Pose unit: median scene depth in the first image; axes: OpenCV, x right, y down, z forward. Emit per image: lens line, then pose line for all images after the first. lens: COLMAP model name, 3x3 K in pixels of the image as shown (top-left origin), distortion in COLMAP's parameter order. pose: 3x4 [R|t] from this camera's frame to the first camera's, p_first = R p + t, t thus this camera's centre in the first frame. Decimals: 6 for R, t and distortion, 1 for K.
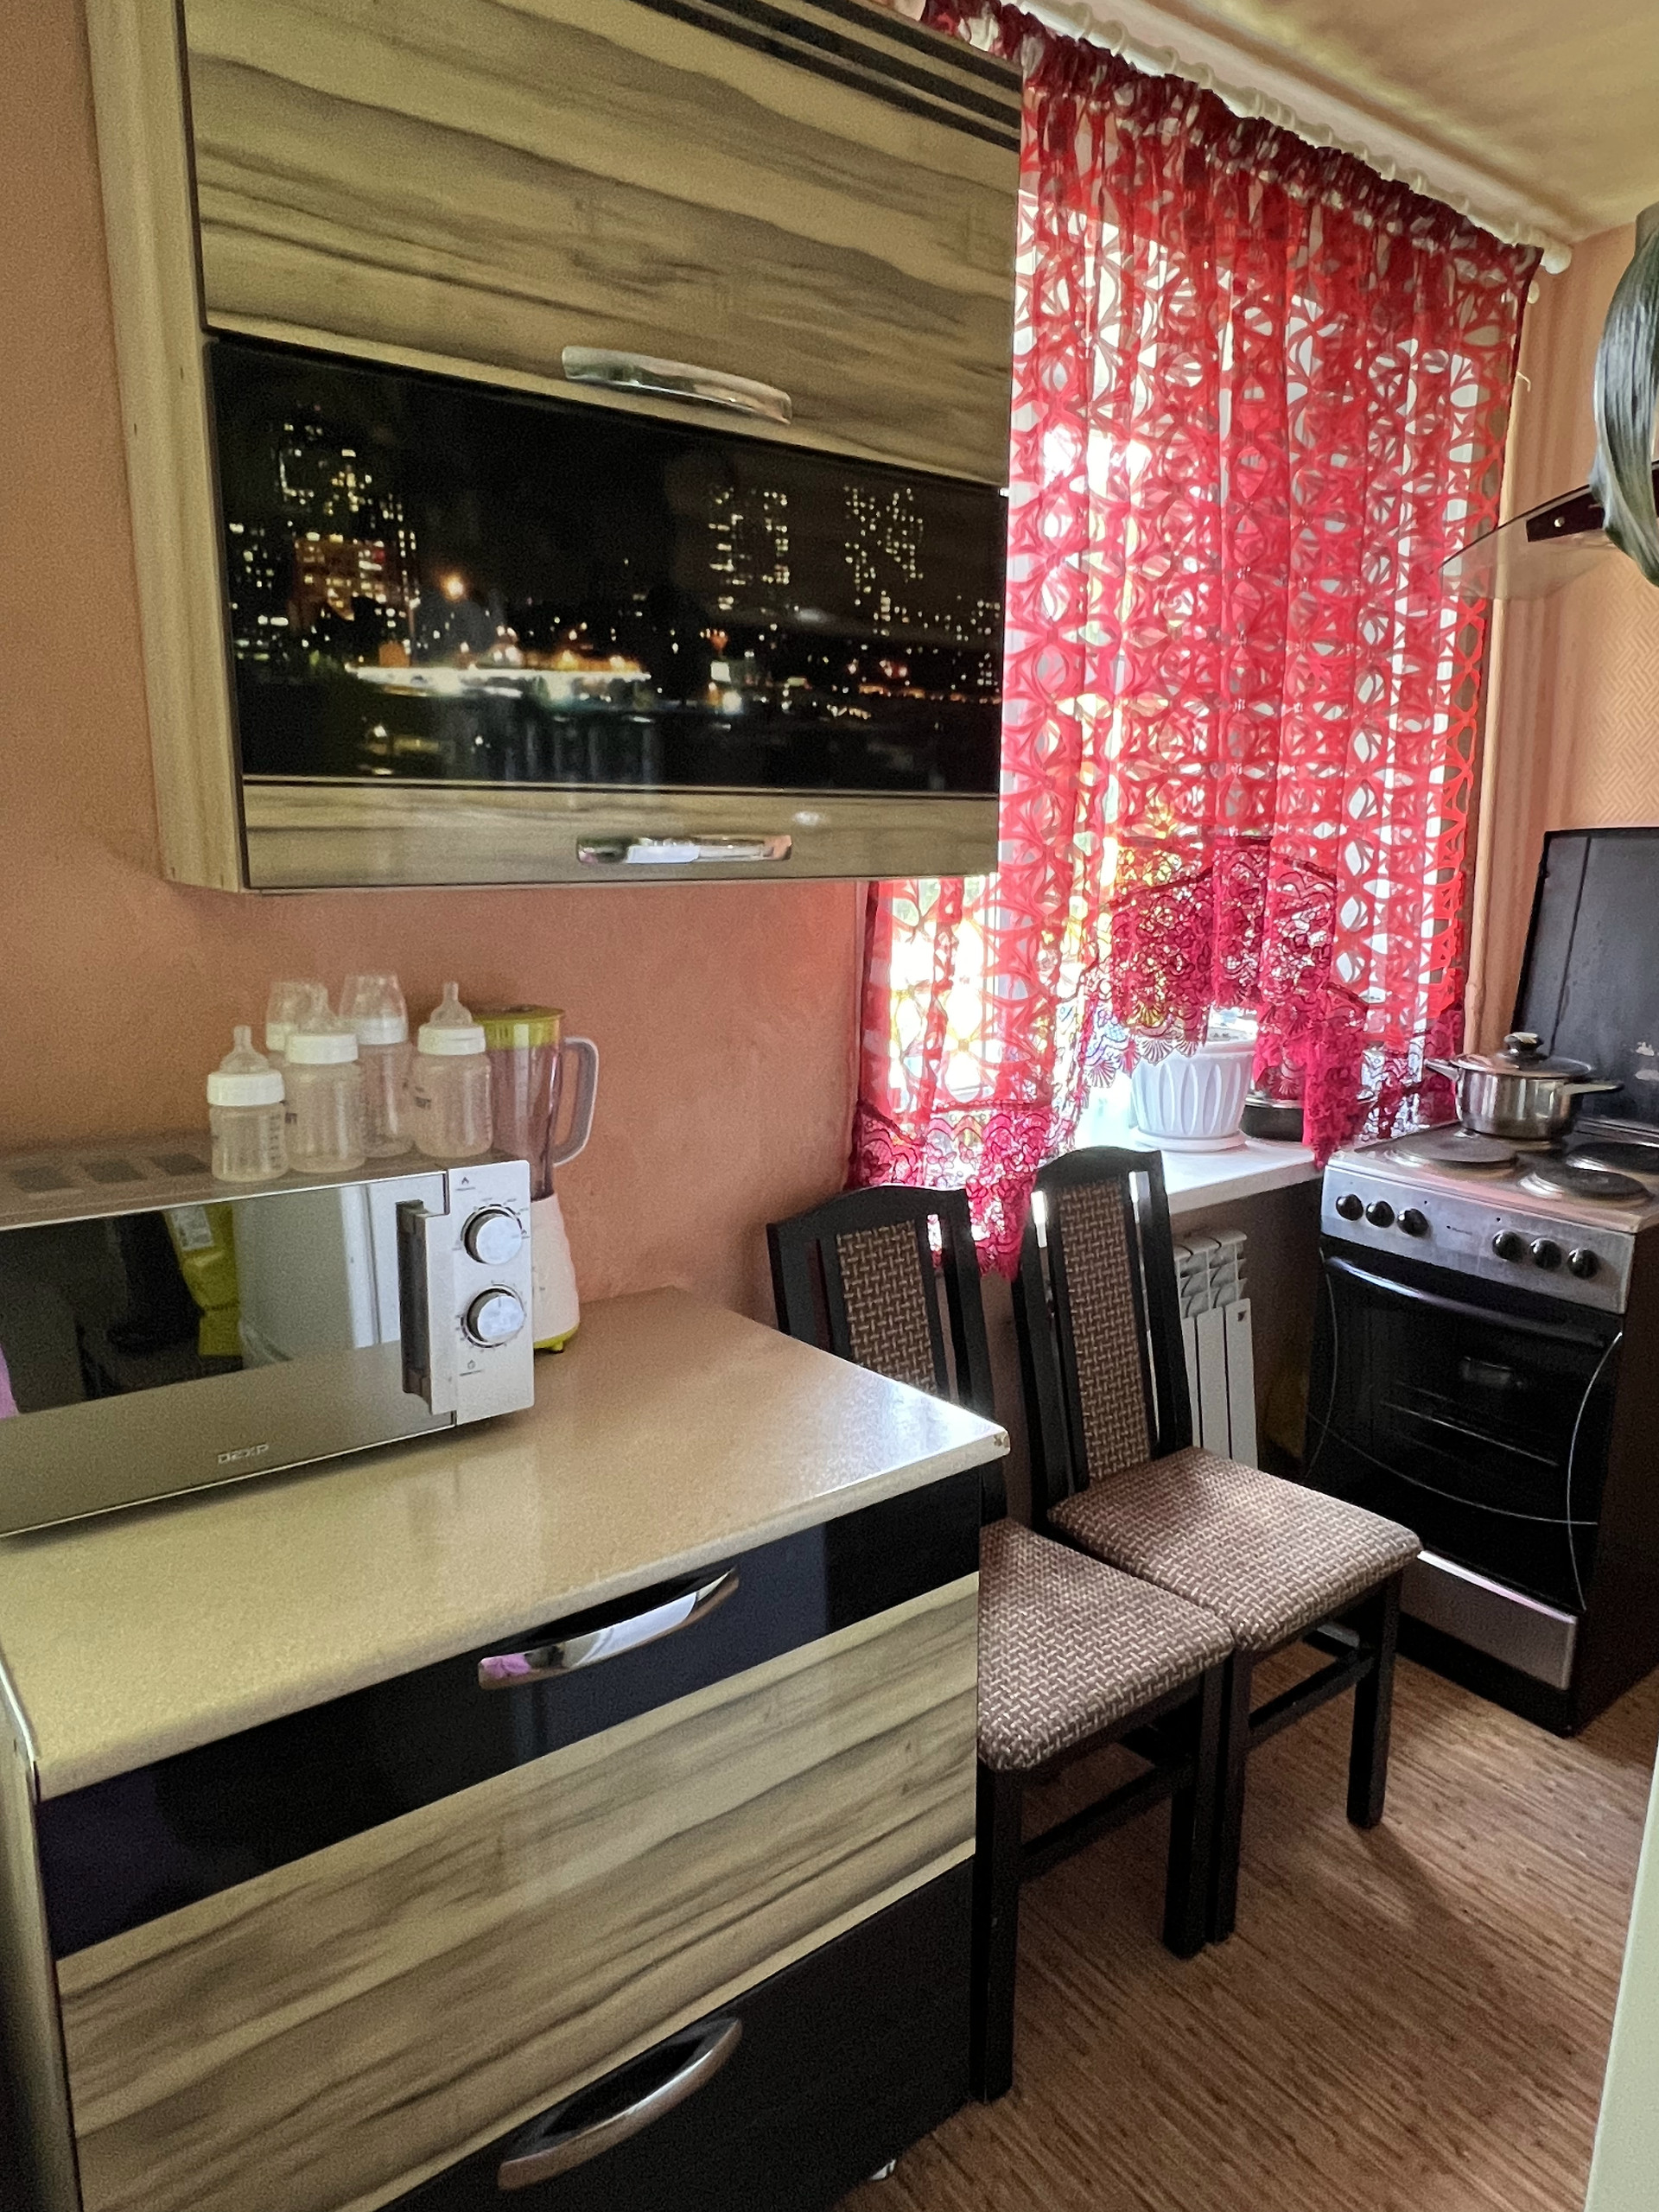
lens RADIAL K [[1401.5, 0, 831.6], [0, 1401.5, 1111.7], [0, 0, 1]] dist [0.000836, 0.000573]
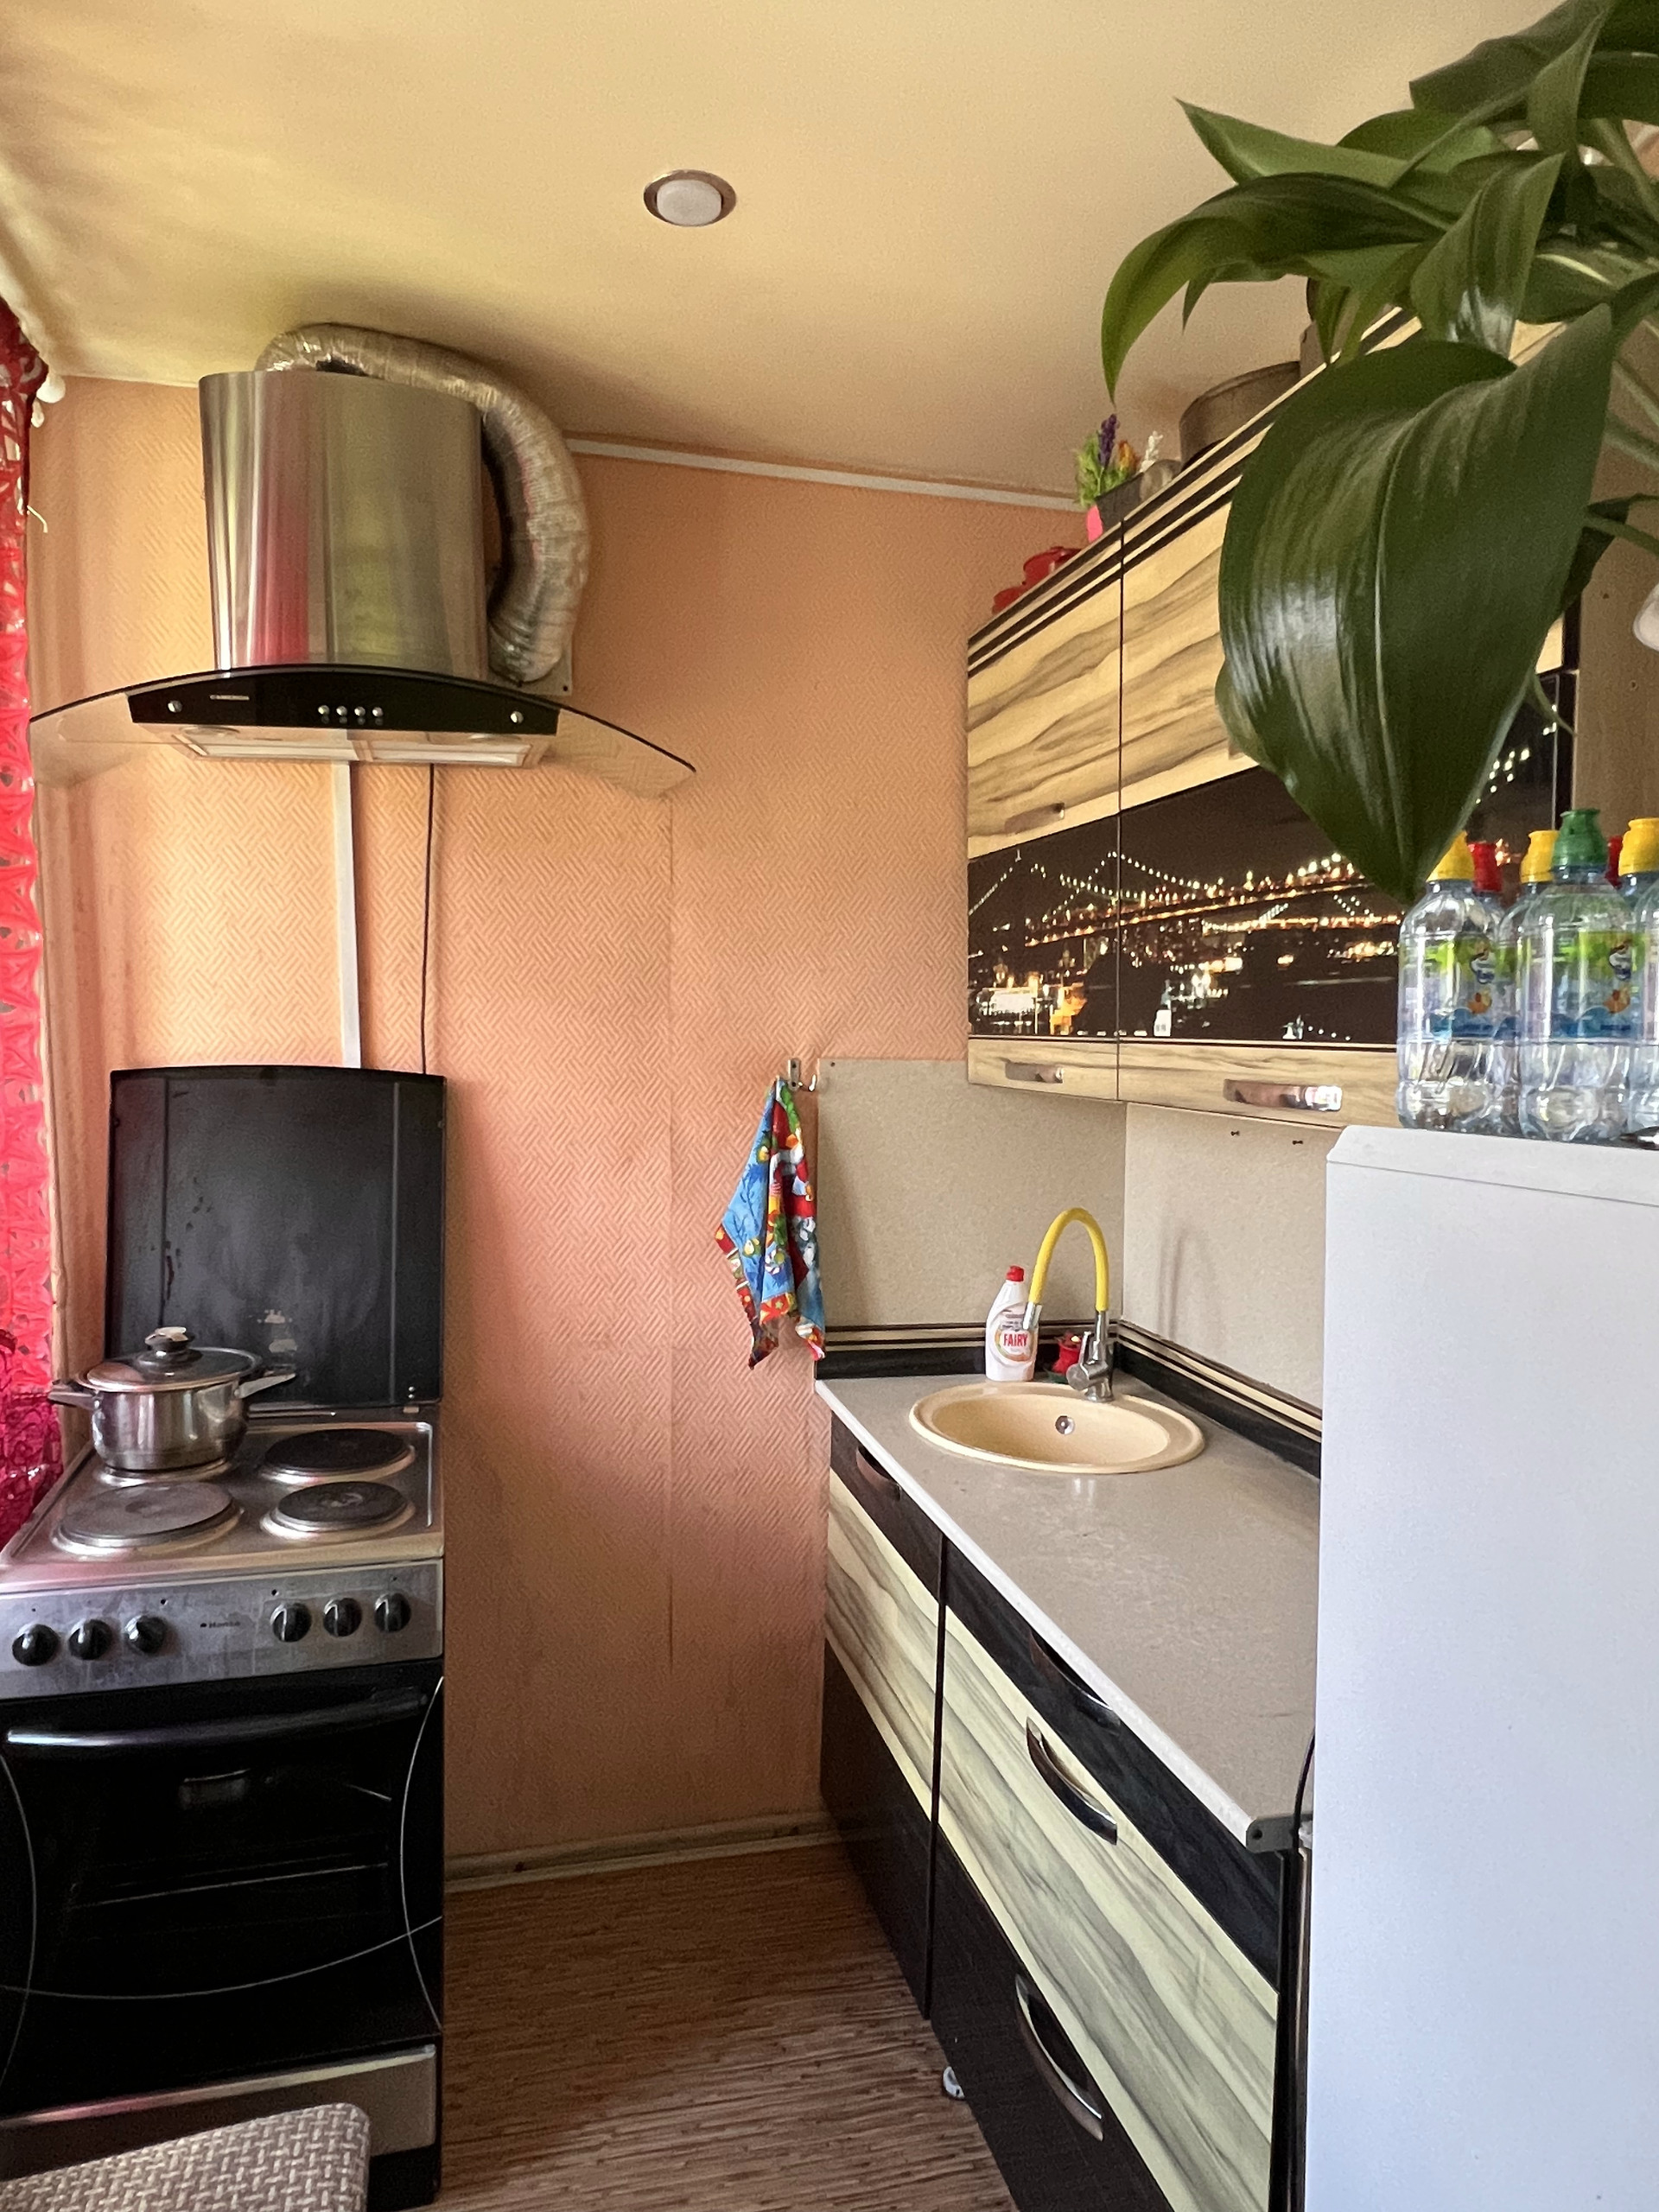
lens RADIAL K [[1401.5, 0, 825.3], [0, 1401.5, 1106.7], [0, 0, 1]] dist [0.000836, 0.000573]
pose [[0.390036, -0.058410, 0.918945, -0.077444], [0.181779, 0.983230, -0.014658, -0.100806], [-0.902678, 0.172762, 0.394113, 0.338212]]
